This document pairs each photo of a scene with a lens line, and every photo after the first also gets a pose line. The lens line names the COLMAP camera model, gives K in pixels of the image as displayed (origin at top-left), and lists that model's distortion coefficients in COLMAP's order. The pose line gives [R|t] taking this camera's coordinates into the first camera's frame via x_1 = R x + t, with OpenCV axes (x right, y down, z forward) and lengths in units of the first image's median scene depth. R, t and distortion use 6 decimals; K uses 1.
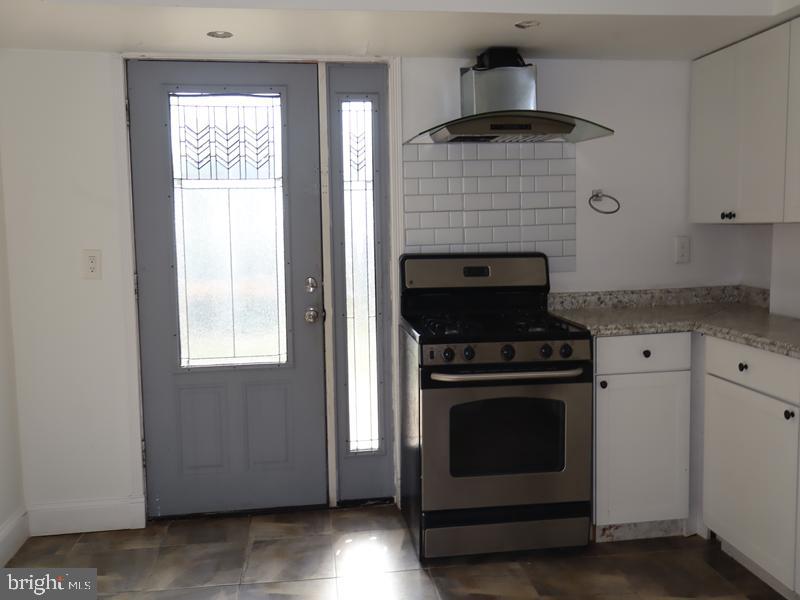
lens RADIAL K [[731.1, 0, 396.9], [0, 731.1, 296.9], [0, 0, 1]] dist [0.049846, 0.000000]
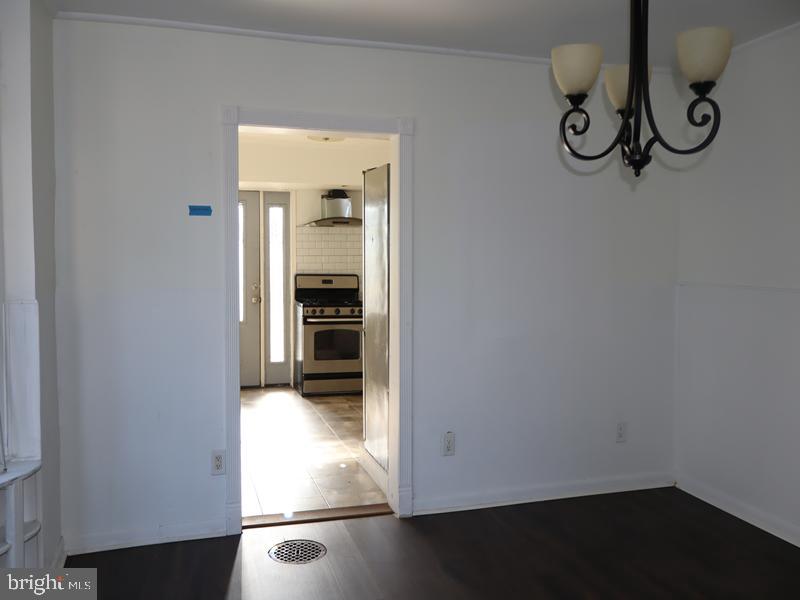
lens RADIAL K [[731.1, 0, 397.8], [0, 731.1, 303.4], [0, 0, 1]] dist [0.049846, 0.000000]
pose [[0.987946, 0.011305, 0.154388, -0.029463], [-0.003888, 0.998827, -0.048257, 0.146917], [-0.154753, 0.047075, 0.986831, -1.342446]]
